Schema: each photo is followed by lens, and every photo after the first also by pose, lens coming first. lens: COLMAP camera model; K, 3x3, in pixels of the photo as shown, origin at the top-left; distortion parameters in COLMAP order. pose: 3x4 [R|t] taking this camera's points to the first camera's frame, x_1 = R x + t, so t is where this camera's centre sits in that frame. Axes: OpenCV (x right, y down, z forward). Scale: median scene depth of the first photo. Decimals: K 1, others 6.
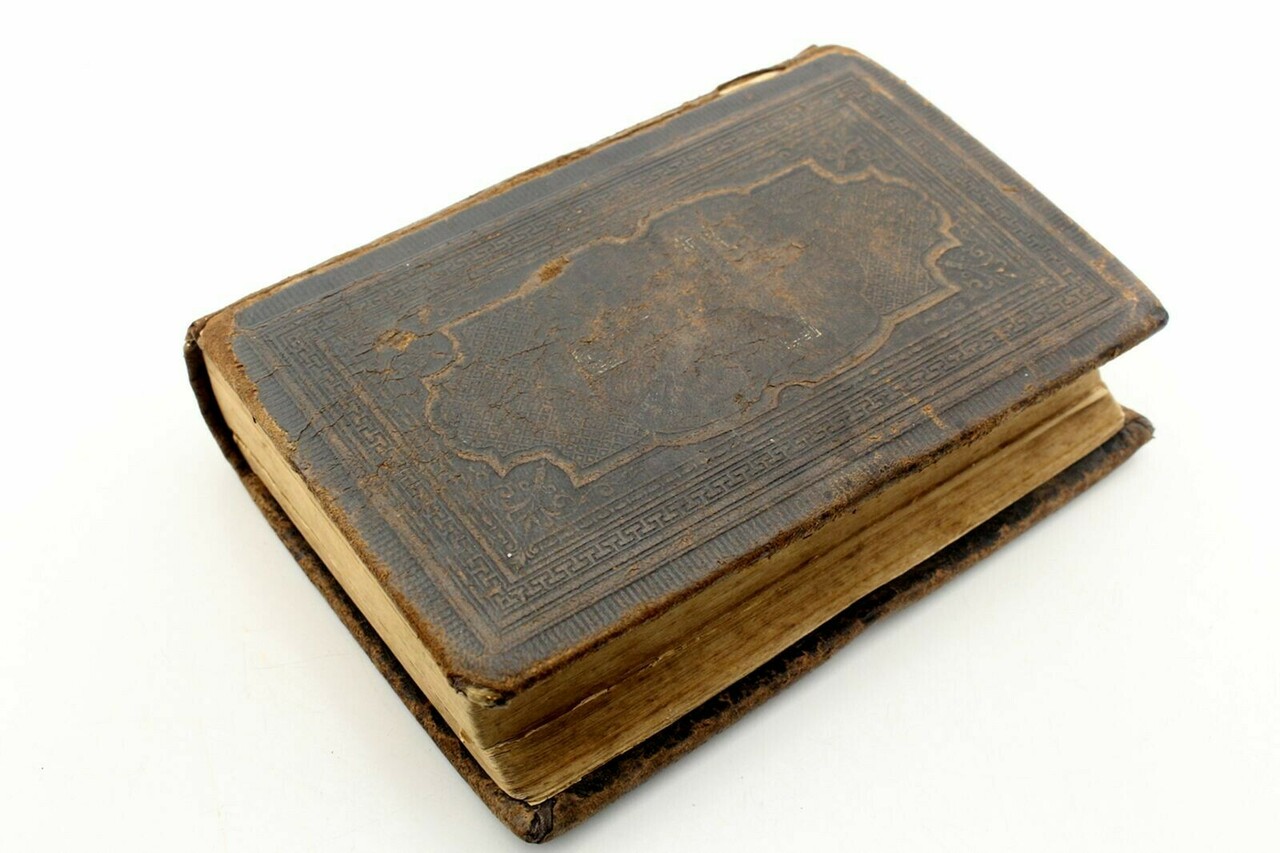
lens RADIAL K [[1065.7, 0, 639.1], [0, 1065.7, 427.6], [0, 0, 1]] dist [-0.011000, -0.001306]
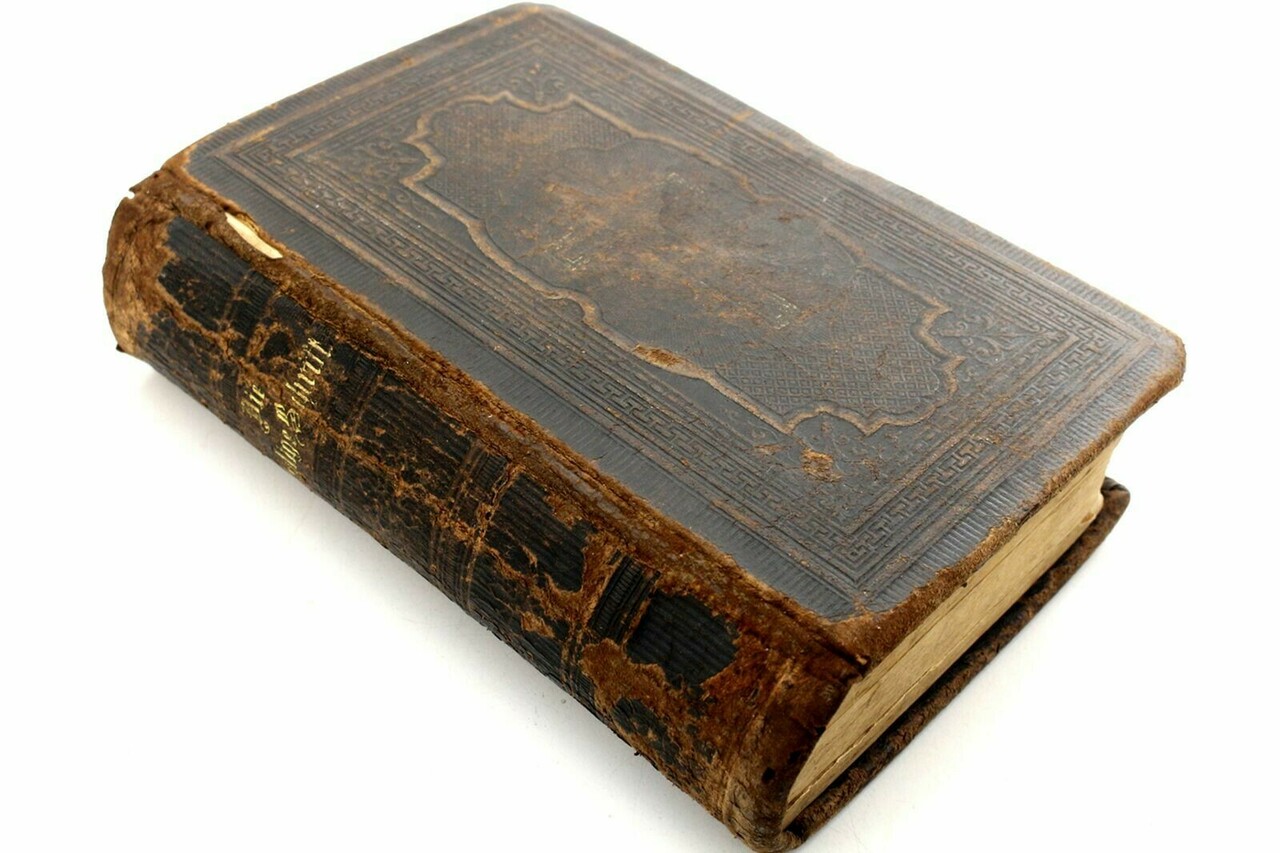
lens RADIAL K [[1221.7, 0, 639.2], [0, 1221.7, 425.4], [0, 0, 1]] dist [-0.004179, 0.000000]
pose [[-0.044670, -0.843711, 0.534936, -0.557628], [0.829766, 0.266855, 0.490180, -0.535127], [-0.556321, 0.465768, 0.688162, 0.302066]]
